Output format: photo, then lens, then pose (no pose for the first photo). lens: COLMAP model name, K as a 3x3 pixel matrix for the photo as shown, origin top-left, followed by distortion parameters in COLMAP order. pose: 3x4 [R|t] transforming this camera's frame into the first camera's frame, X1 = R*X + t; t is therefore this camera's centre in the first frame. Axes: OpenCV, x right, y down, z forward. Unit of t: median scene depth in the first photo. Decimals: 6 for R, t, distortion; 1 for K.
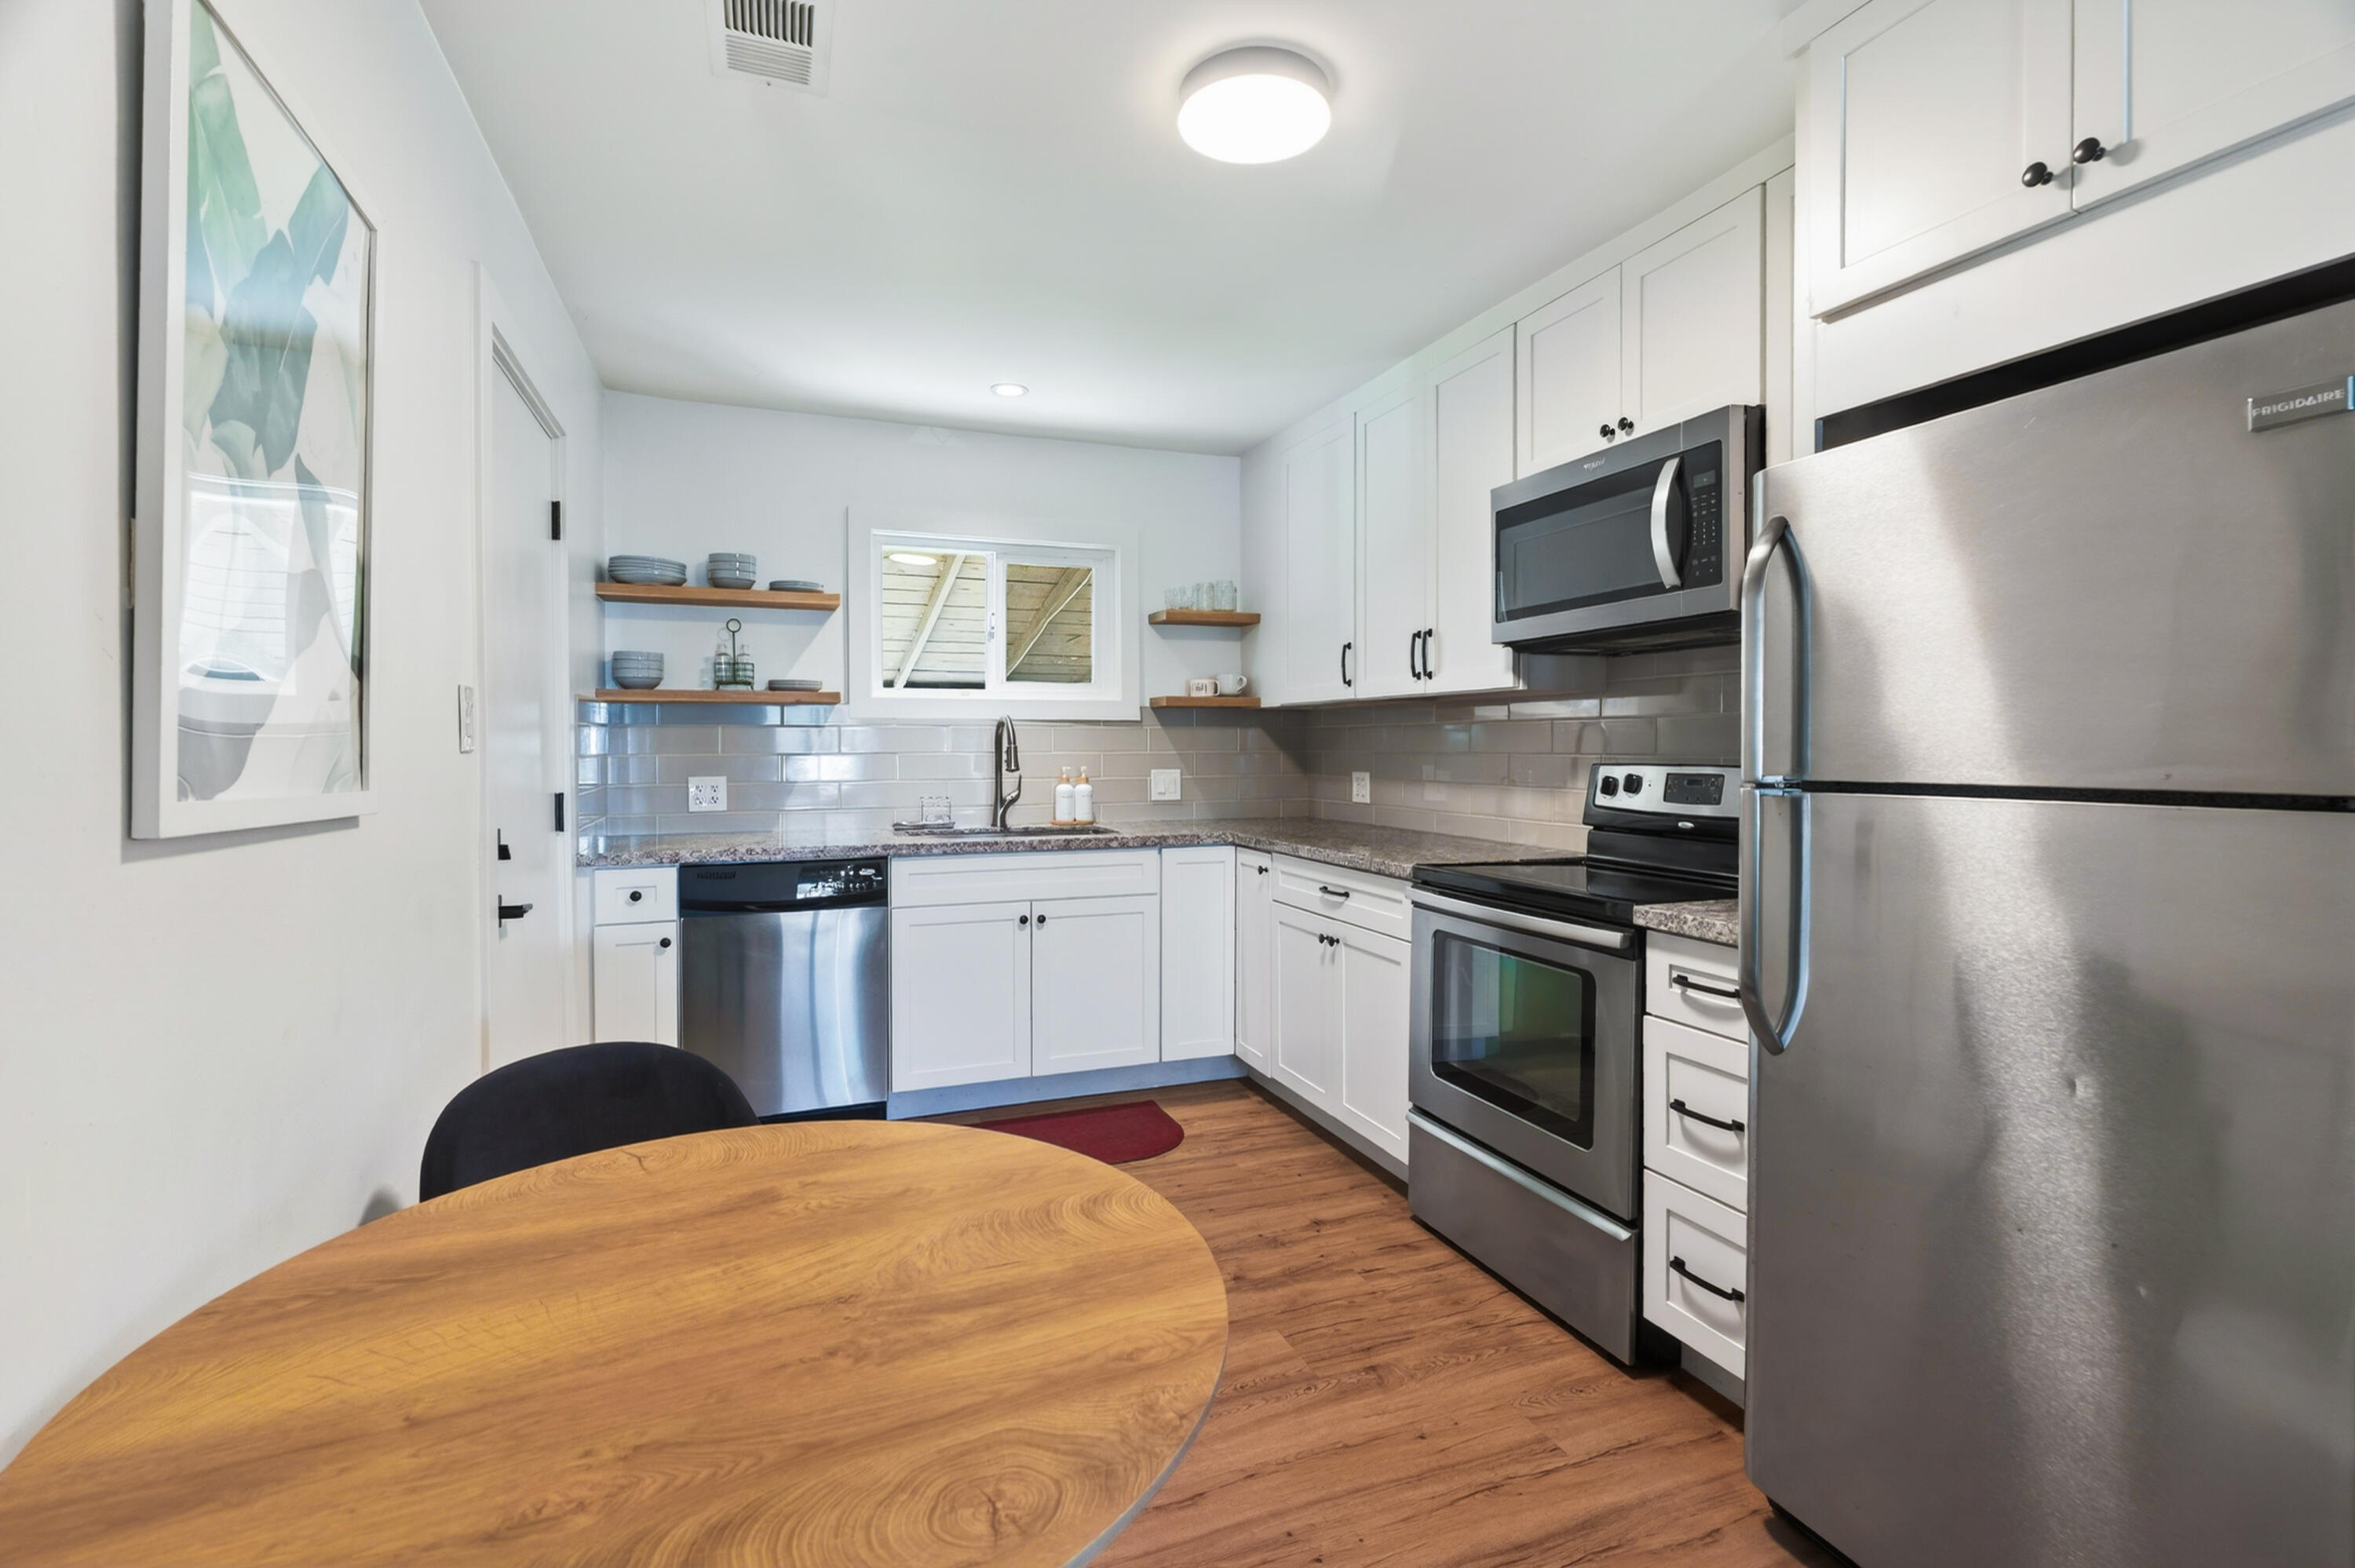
lens RADIAL K [[1070.9, 0, 1178.1], [0, 1070.9, 757.2], [0, 0, 1]] dist [-0.002647, -0.000336]
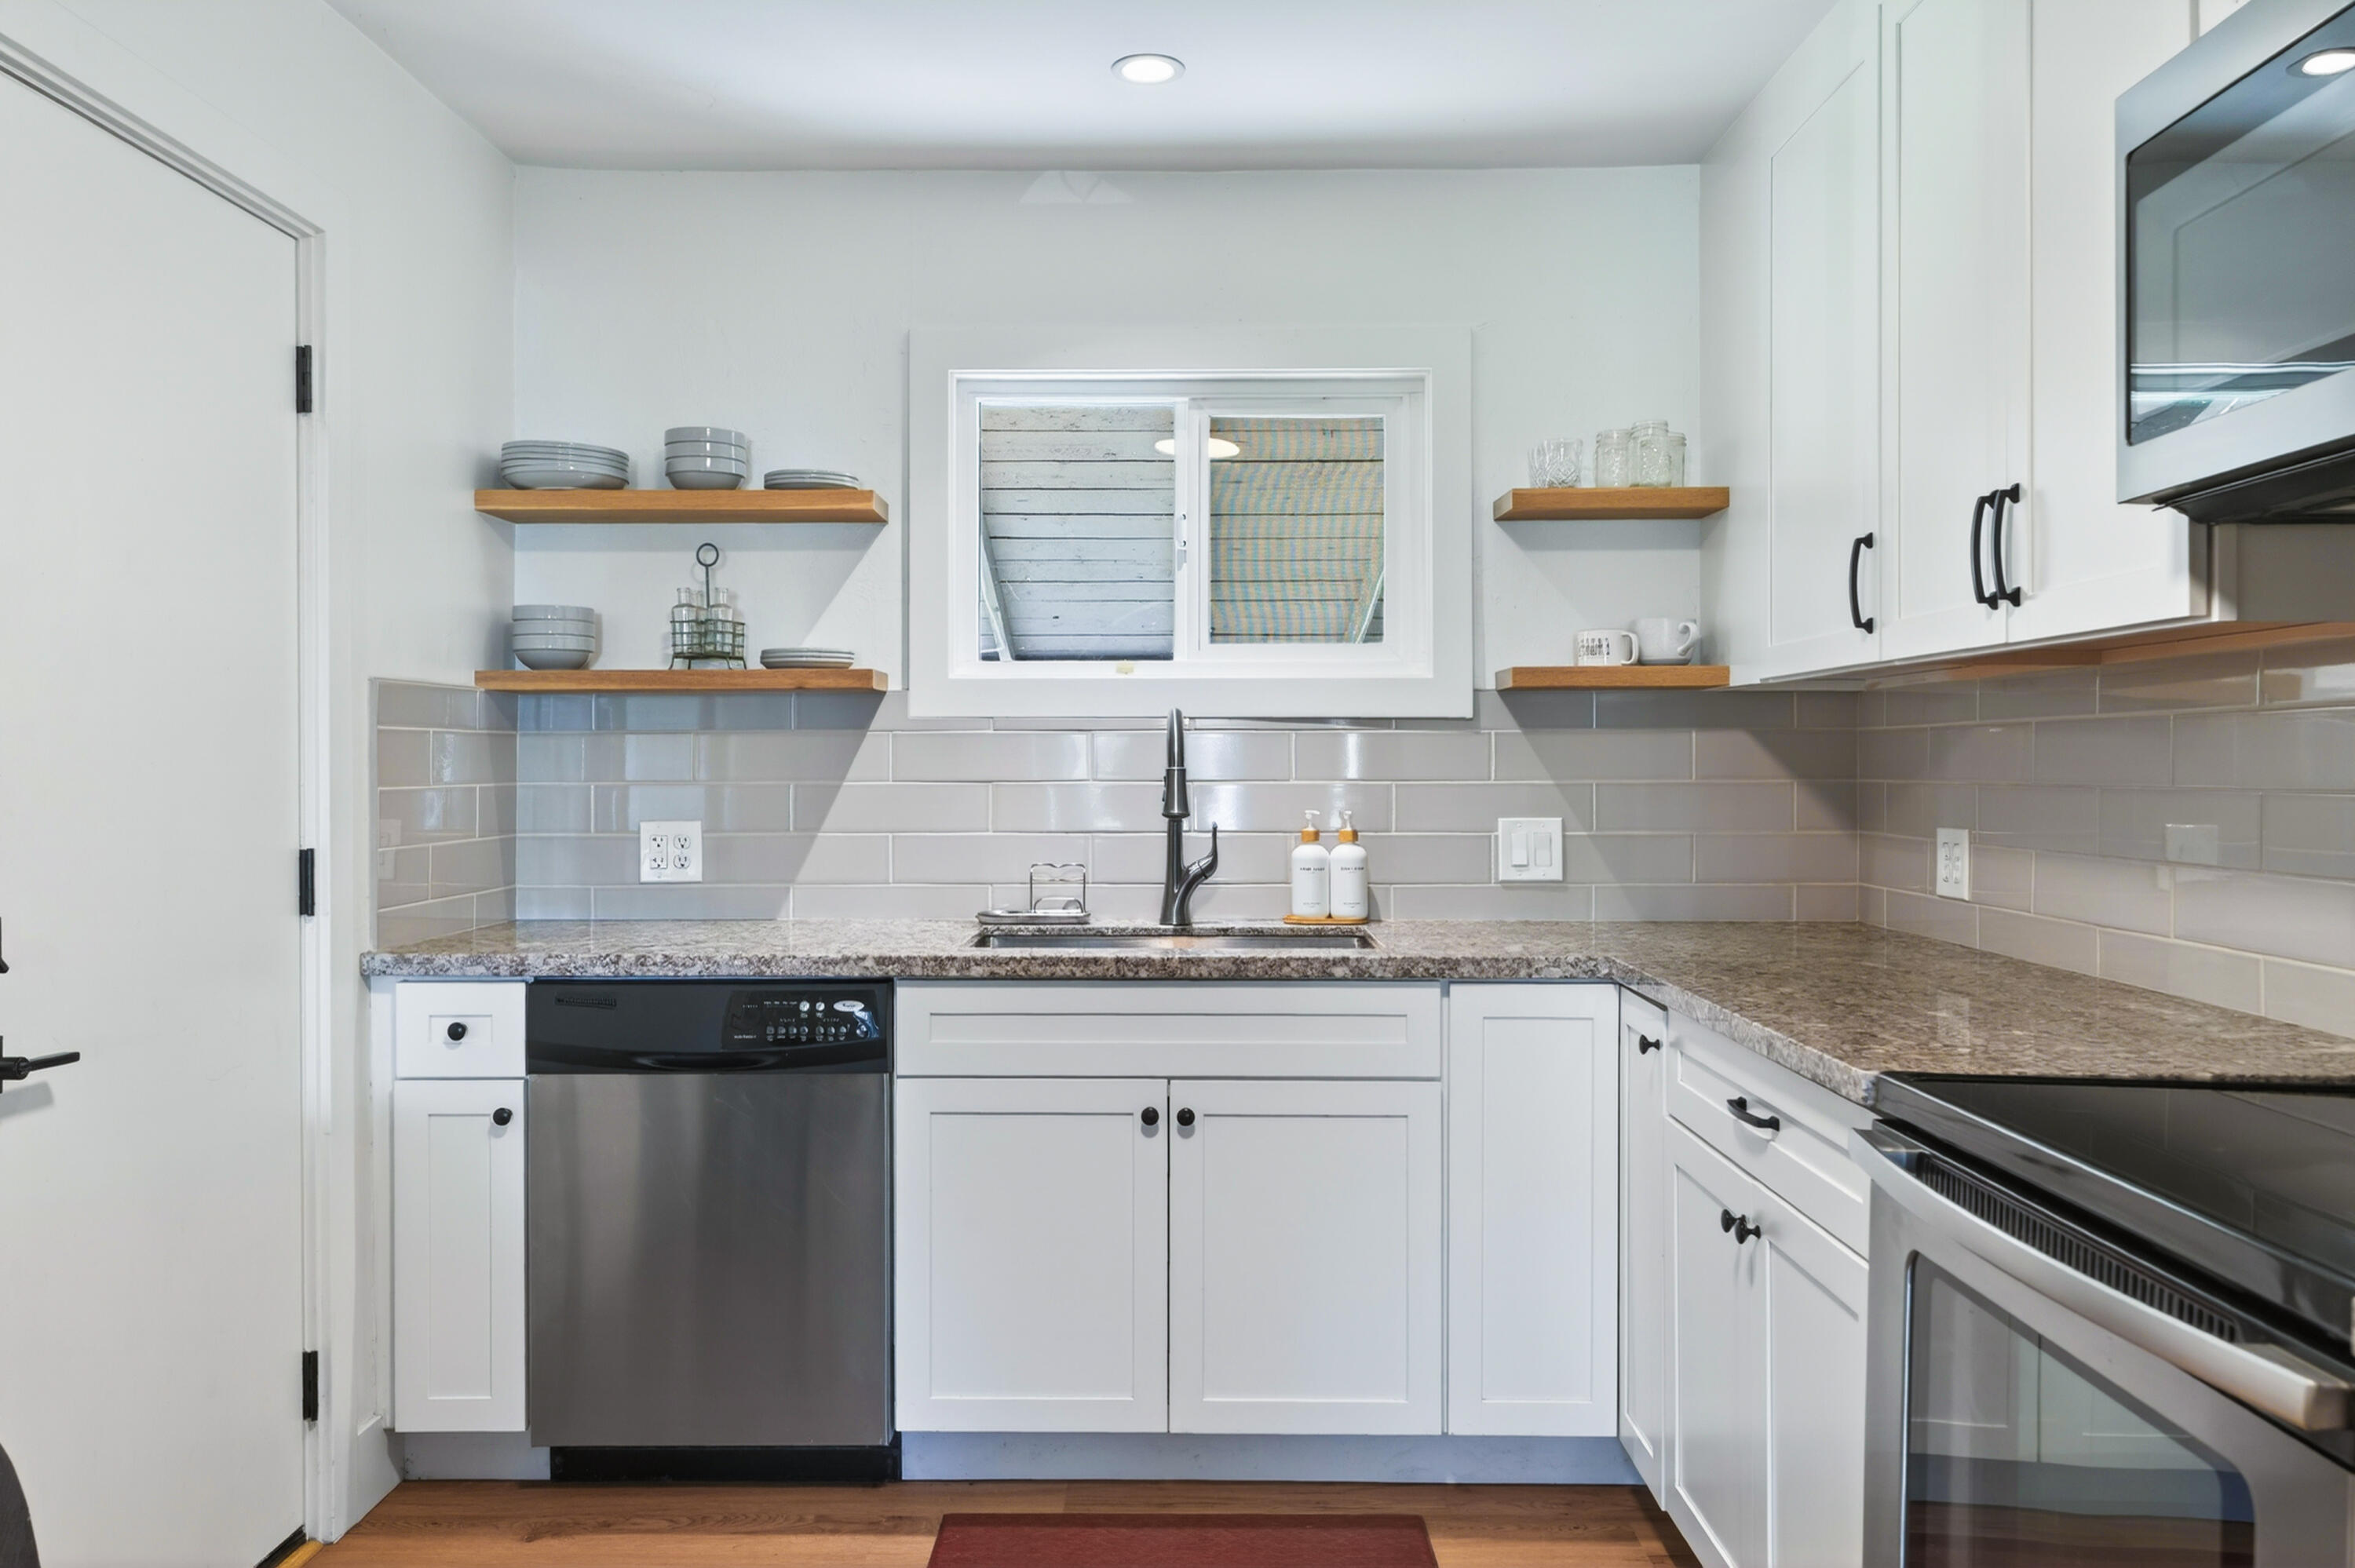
lens RADIAL K [[1778.8, 0, 1170.4], [0, 1778.8, 769.2], [0, 0, 1]] dist [0.000844, -0.000181]
pose [[0.925329, 0.001977, -0.379160, 0.171214], [-0.005522, 0.999951, -0.008260, -0.003338], [0.379125, 0.009737, 0.925294, 0.222606]]
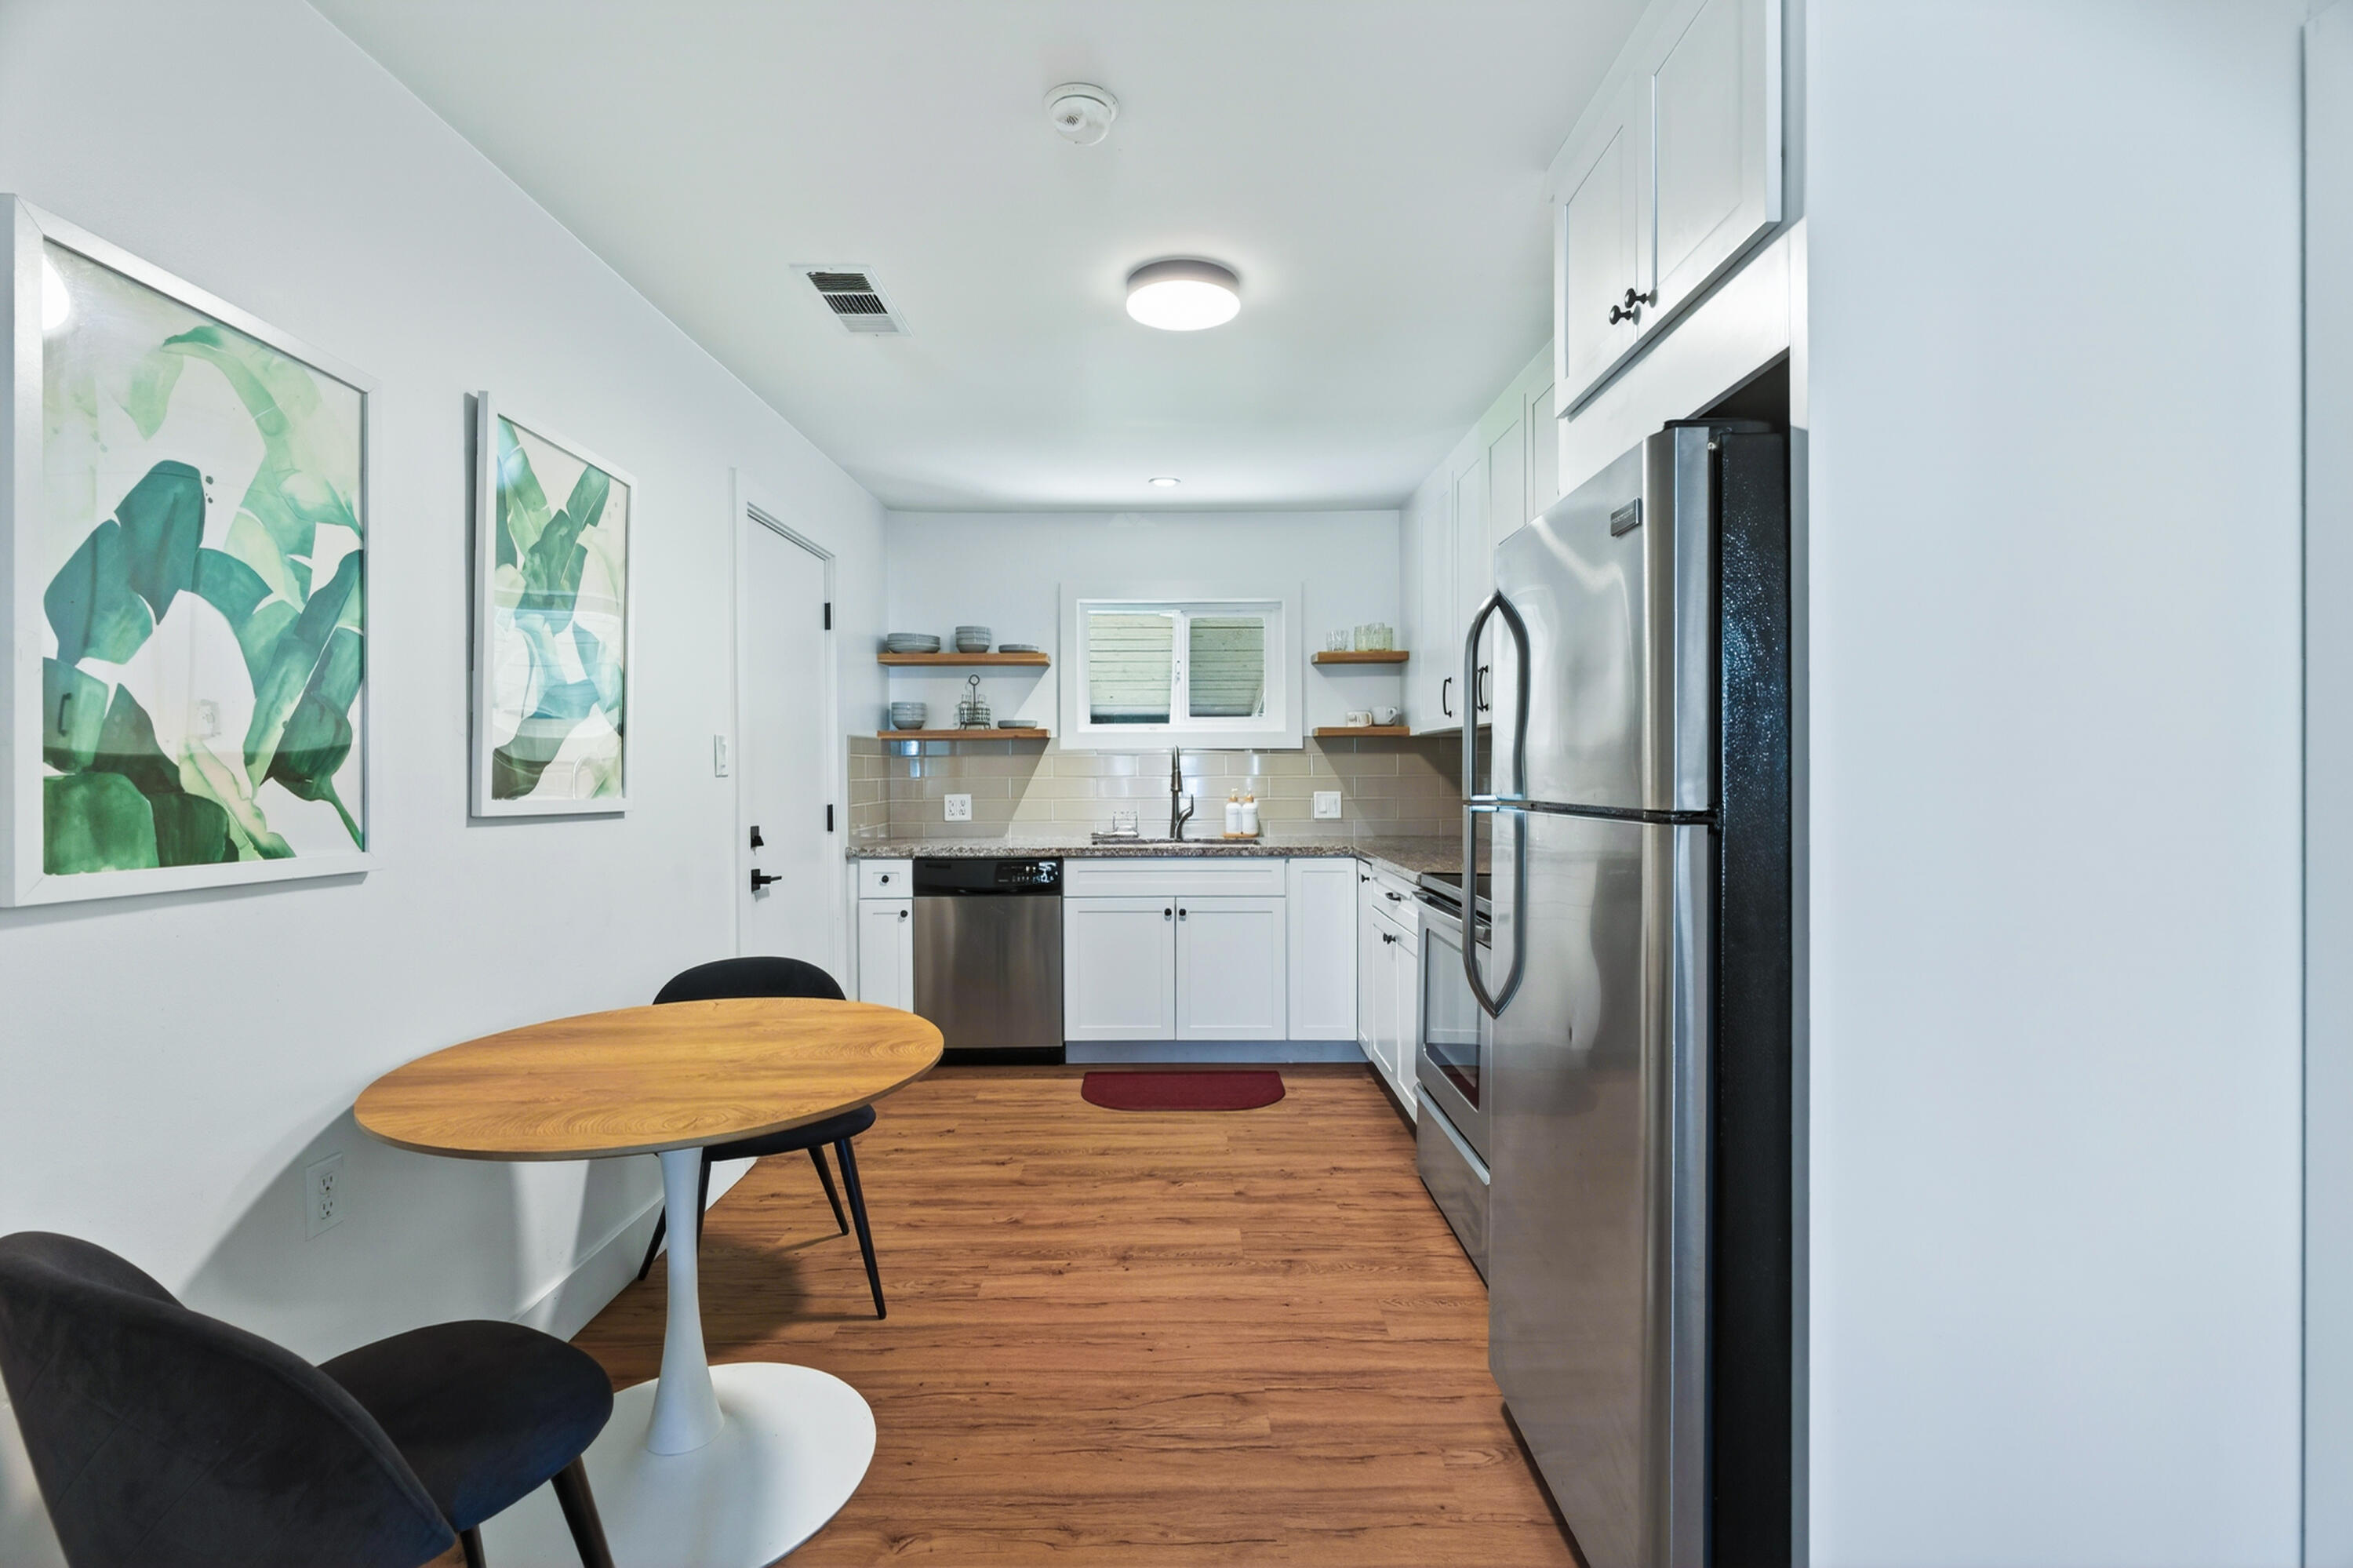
lens RADIAL K [[1059.4, 0, 1178.9], [0, 1059.4, 778.5], [0, 0, 1]] dist [0.000376, -0.000328]
pose [[0.932569, 0.000550, -0.360991, 0.294395], [-0.001196, 0.999998, -0.001566, -0.000219], [0.360990, 0.001892, 0.932568, -0.128234]]
